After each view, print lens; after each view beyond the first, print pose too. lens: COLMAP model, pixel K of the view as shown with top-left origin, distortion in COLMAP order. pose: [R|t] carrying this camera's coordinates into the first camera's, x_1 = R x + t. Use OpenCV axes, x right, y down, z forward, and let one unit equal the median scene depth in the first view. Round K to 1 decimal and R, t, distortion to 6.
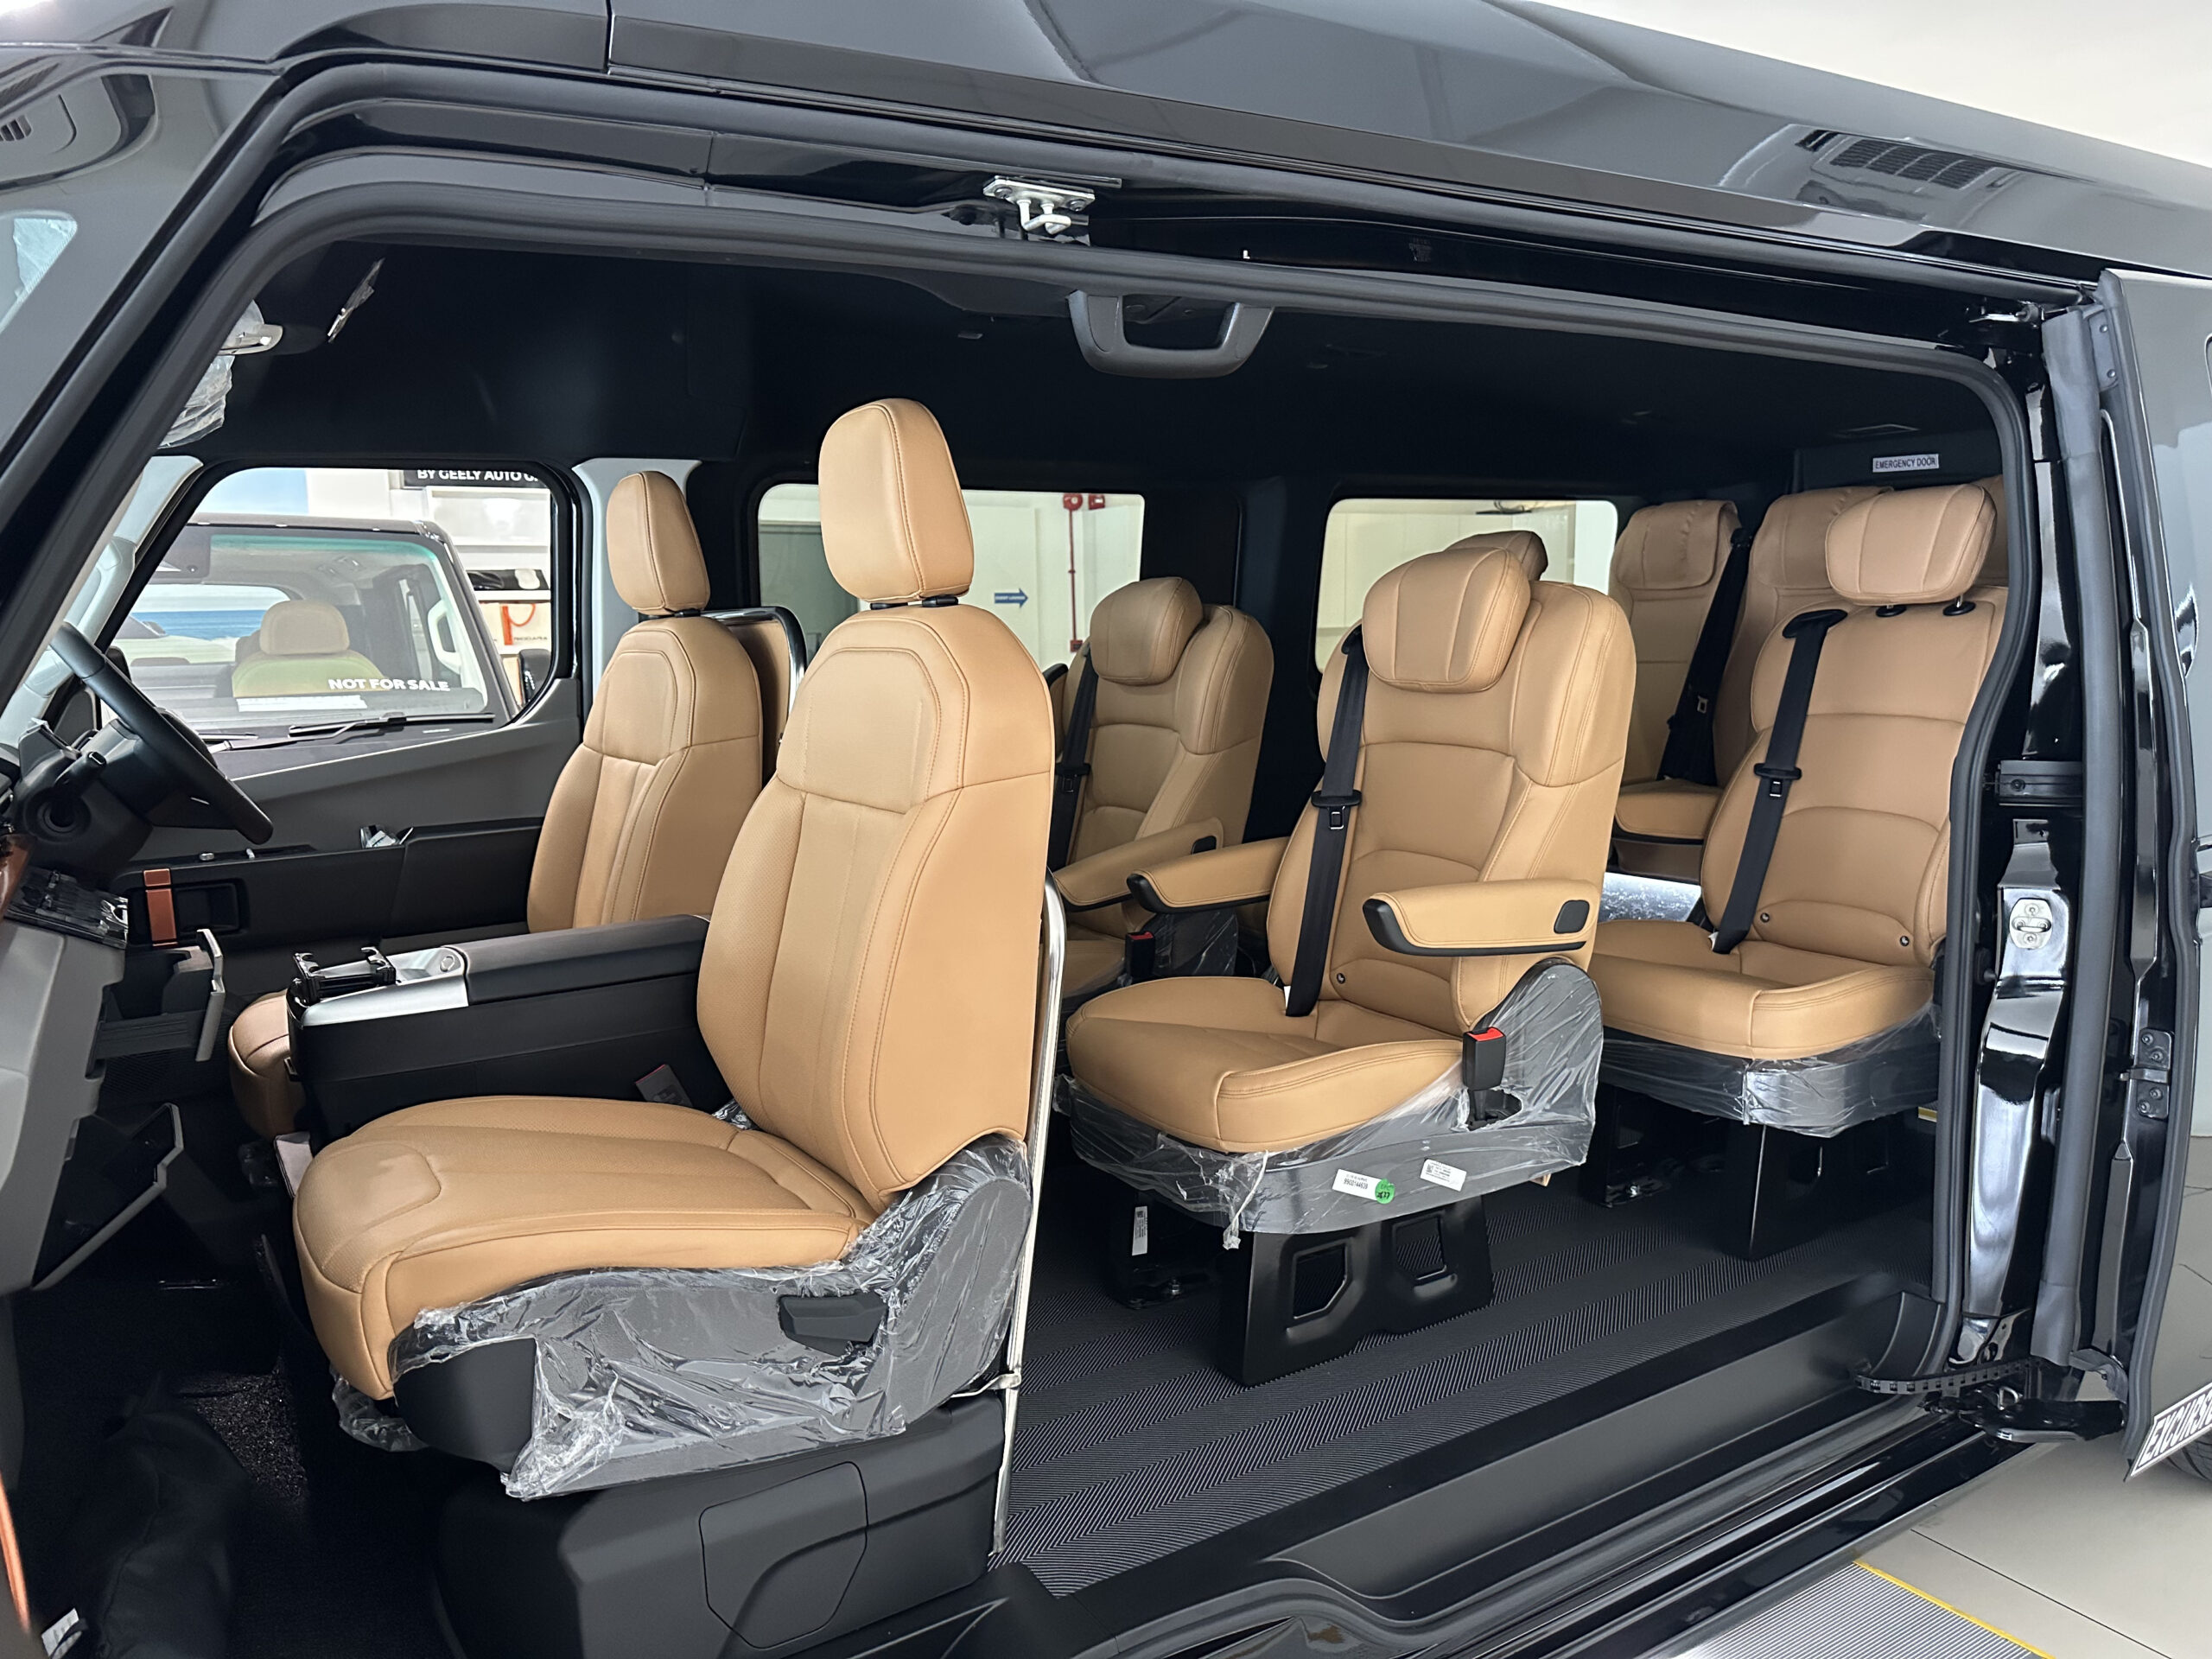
lens RADIAL K [[1580.8, 0, 1103.2], [0, 1580.8, 836.1], [0, 0, 1]] dist [0.013771, -0.045134]
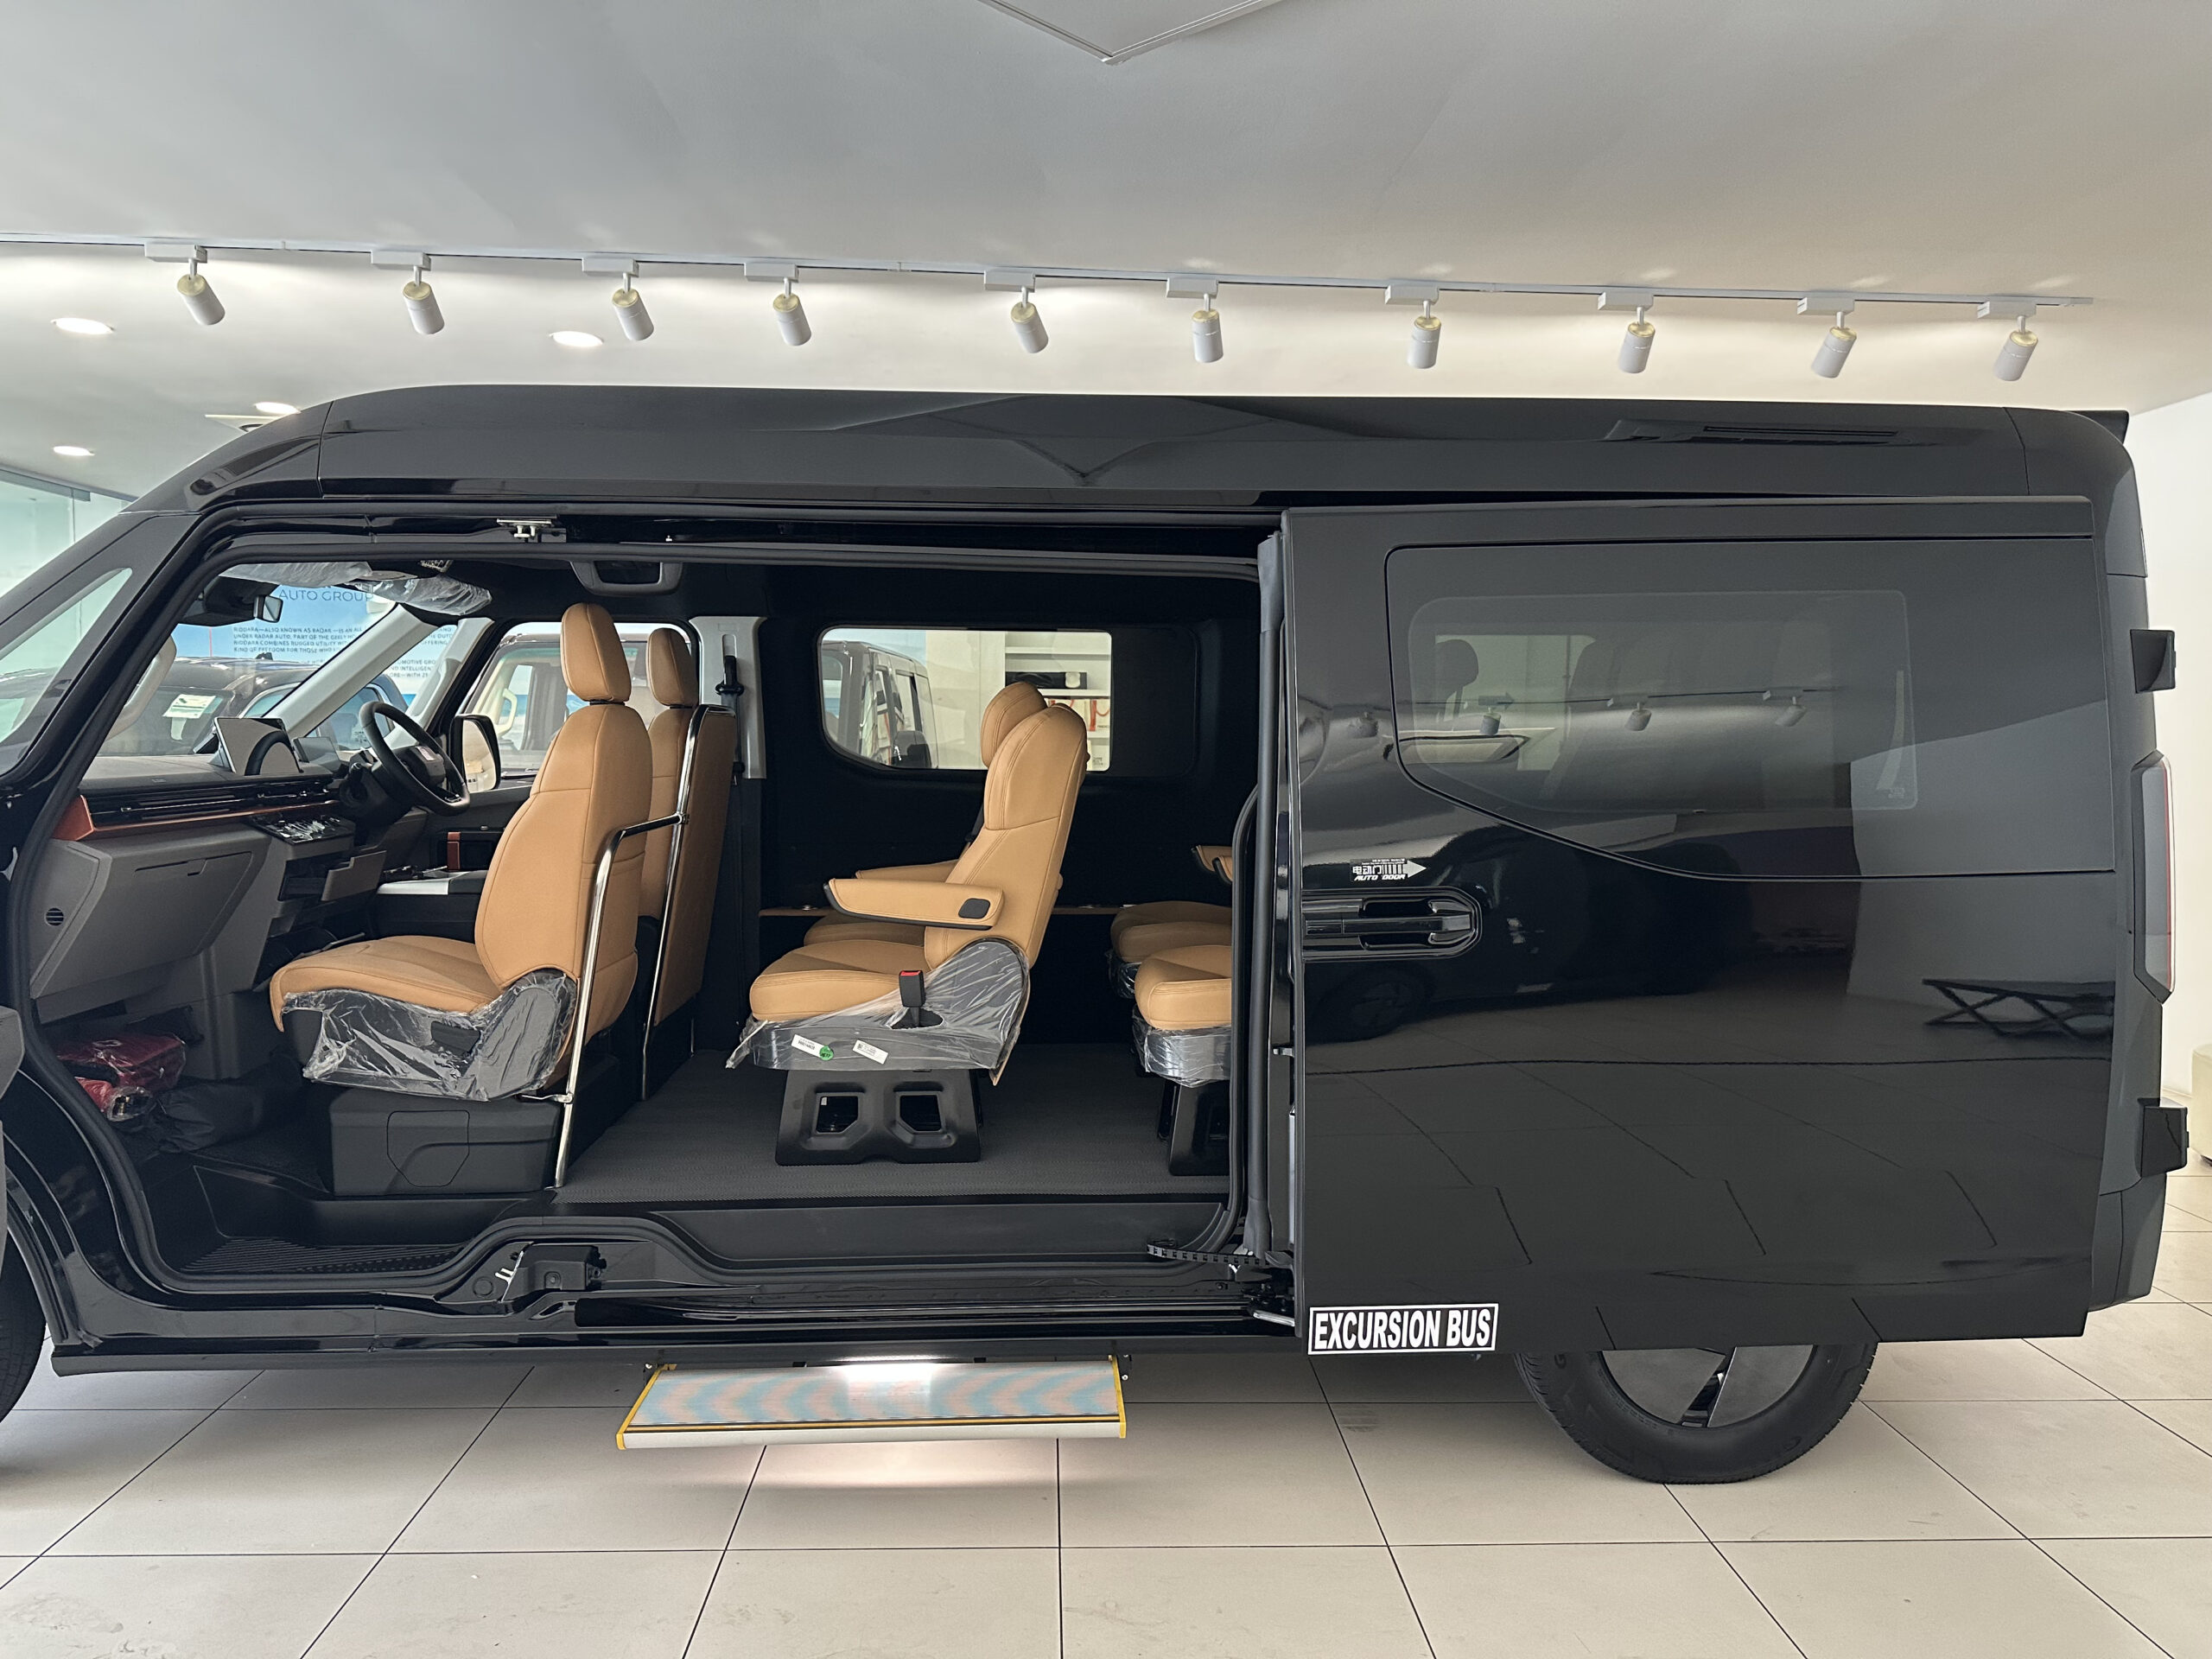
lens RADIAL K [[1580.8, 0, 1122.6], [0, 1580.8, 836.8], [0, 0, 1]] dist [0.013771, -0.045134]
pose [[0.883932, 0.064975, -0.463080, 1.453444], [-0.093390, 0.994878, -0.038673, 0.032431], [0.458196, 0.077431, 0.885472, -0.453213]]
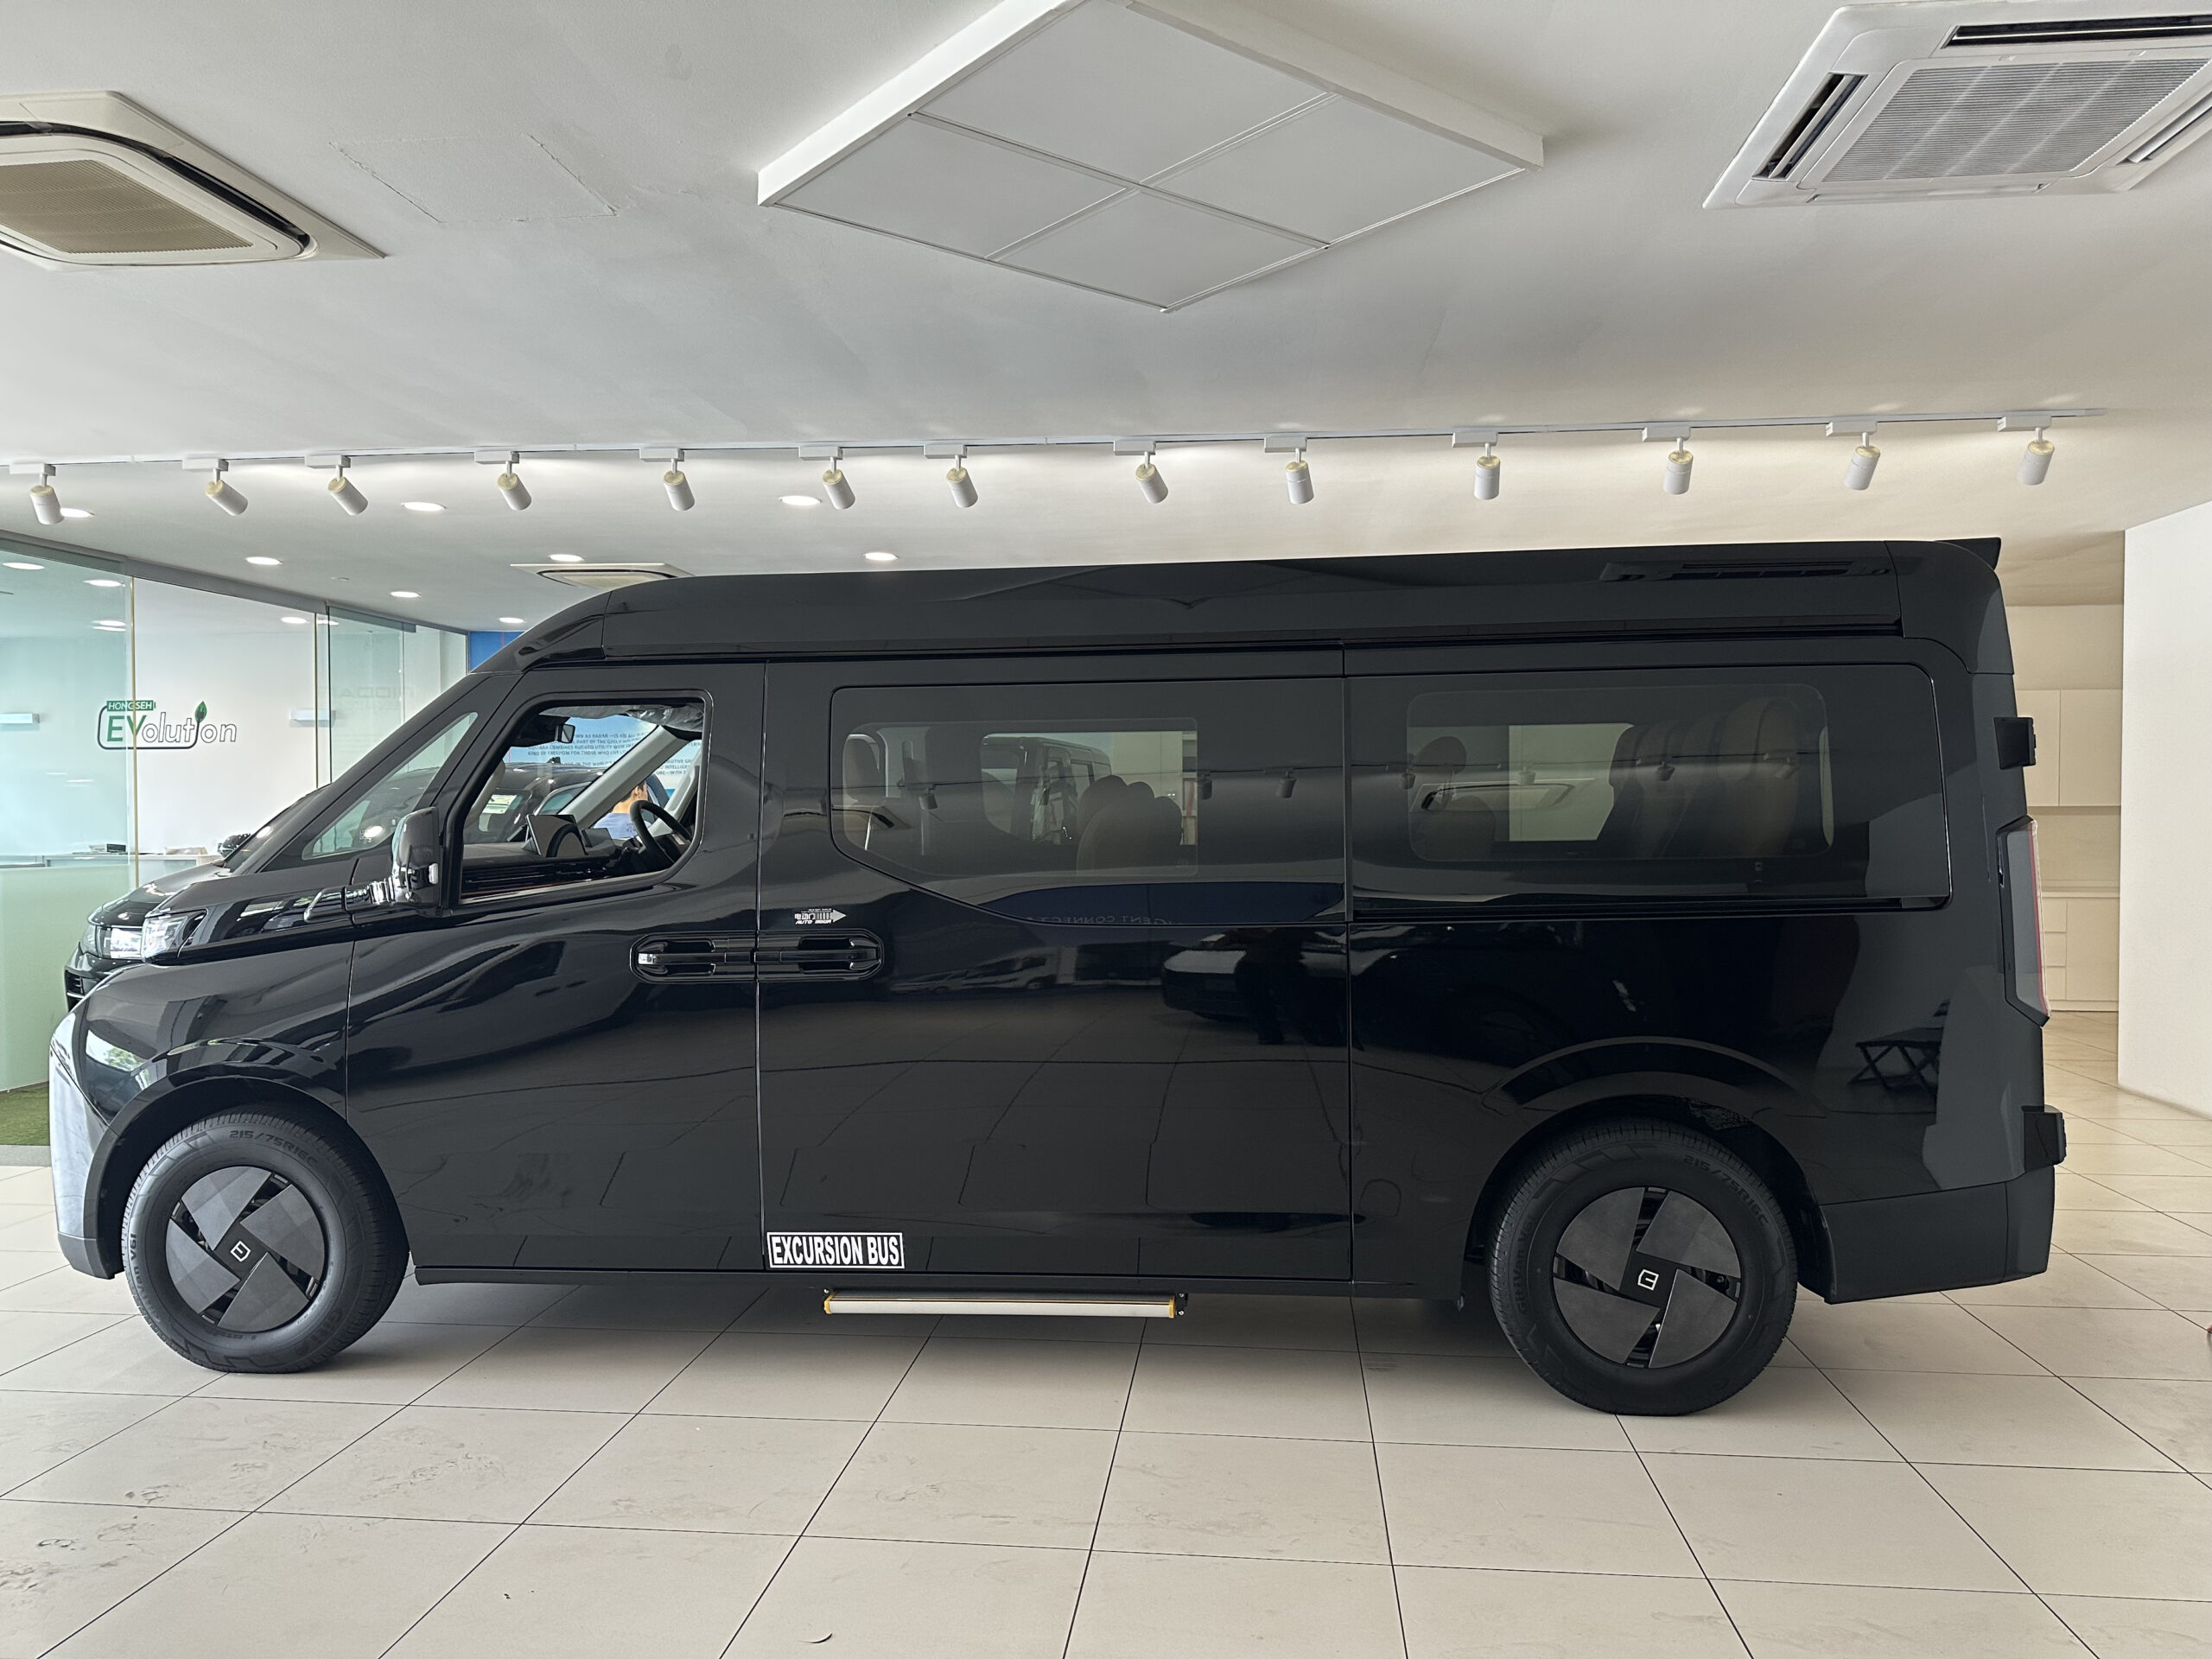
lens RADIAL K [[1580.8, 0, 1120.4], [0, 1580.8, 828.4], [0, 0, 1]] dist [0.013771, -0.045134]
pose [[0.806181, 0.026401, -0.591080, 2.028169], [-0.090804, 0.992690, -0.079510, 0.064055], [0.584660, 0.117772, 0.802685, -0.878072]]
